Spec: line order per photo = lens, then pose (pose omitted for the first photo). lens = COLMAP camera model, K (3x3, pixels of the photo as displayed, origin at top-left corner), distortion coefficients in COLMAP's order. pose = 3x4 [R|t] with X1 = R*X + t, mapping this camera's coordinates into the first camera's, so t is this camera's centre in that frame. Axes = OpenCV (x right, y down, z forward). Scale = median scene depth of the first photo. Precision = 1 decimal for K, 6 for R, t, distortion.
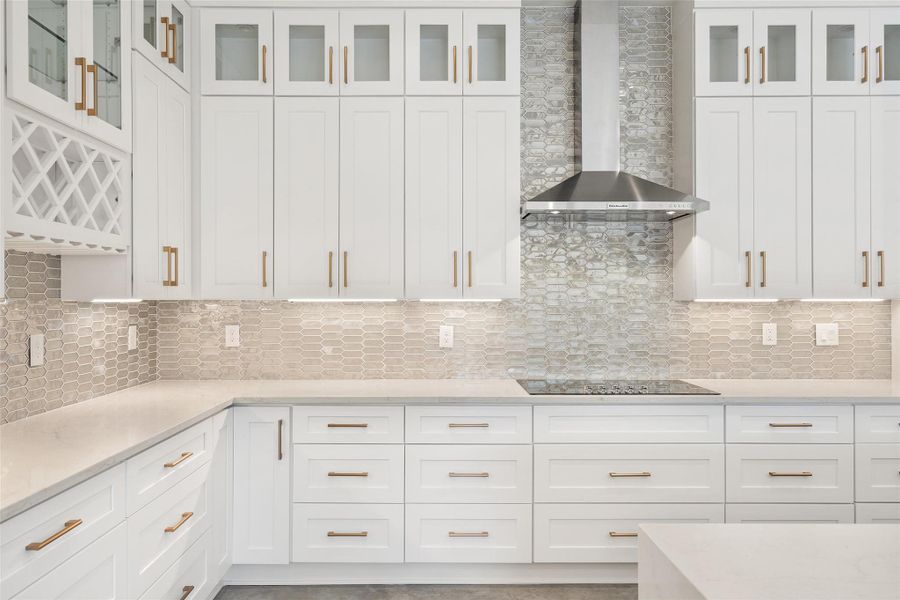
lens RADIAL K [[639.4, 0, 432.1], [0, 639.4, 299.1], [0, 0, 1]] dist [0.001789, -0.000145]
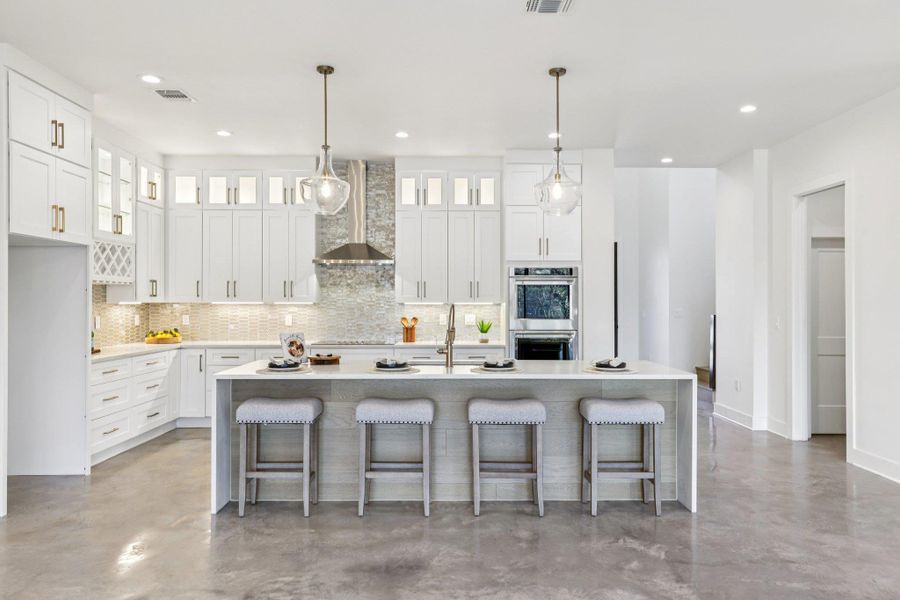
lens RADIAL K [[623.3, 0, 454.5], [0, 623.3, 301.0], [0, 0, 1]] dist [-0.003616, 0.002734]
pose [[0.999871, 0.002241, 0.015935, 0.550273], [-0.002246, 0.999997, 0.000312, -0.007388], [-0.015934, -0.000348, 0.999873, -1.083470]]
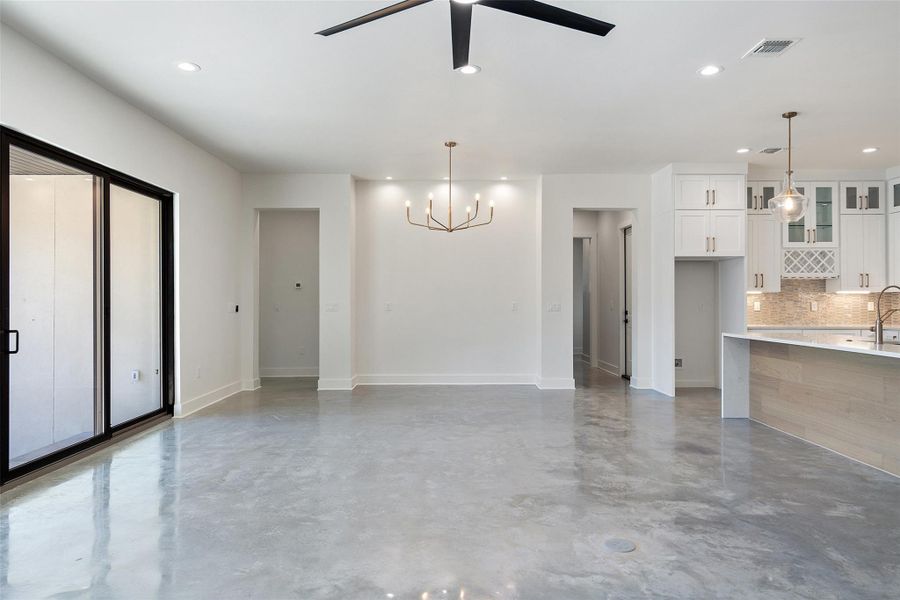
lens RADIAL K [[573.9, 0, 454.2], [0, 573.9, 296.8], [0, 0, 1]] dist [0.010099, 0.003337]
pose [[0.019773, -0.006057, -0.999786, 1.842335], [0.003002, 0.999978, -0.005998, 0.027940], [0.999800, -0.002883, 0.019790, -0.772506]]
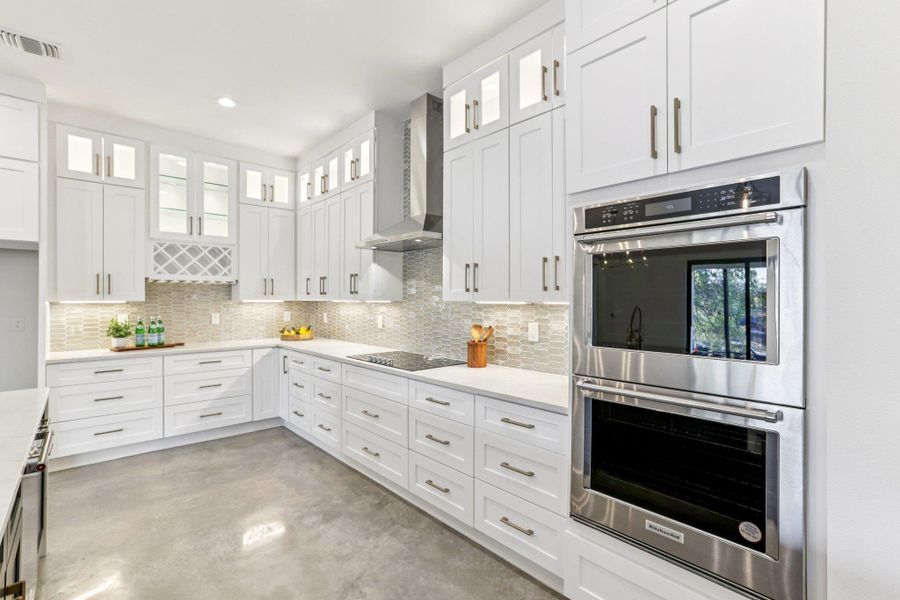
lens RADIAL K [[413.9, 0, 450.0], [0, 413.9, 300.0], [0, 0, 1]] dist [-0.001511, 0.000538]
pose [[0.669366, 0.002226, -0.742929, 1.017141], [0.000844, 0.999993, 0.003756, -0.006608], [0.742932, -0.003141, 0.669360, 0.397180]]
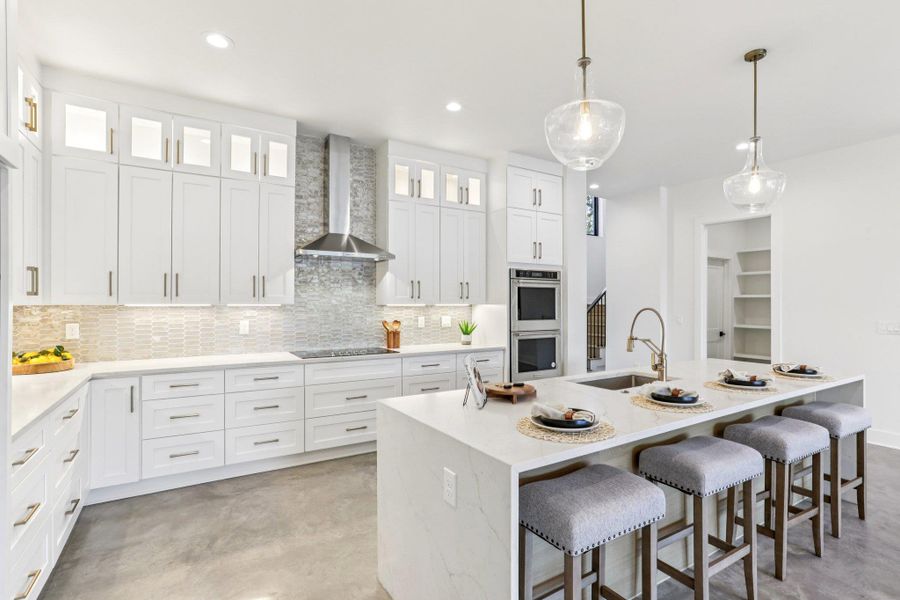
lens RADIAL K [[440.9, 0, 452.6], [0, 440.9, 299.6], [0, 0, 1]] dist [-0.037627, 0.022879]
pose [[0.847925, 0.005866, 0.530083, -0.120155], [-0.005351, 0.999983, -0.002507, -0.012260], [-0.530088, -0.000711, 0.847942, -0.218872]]
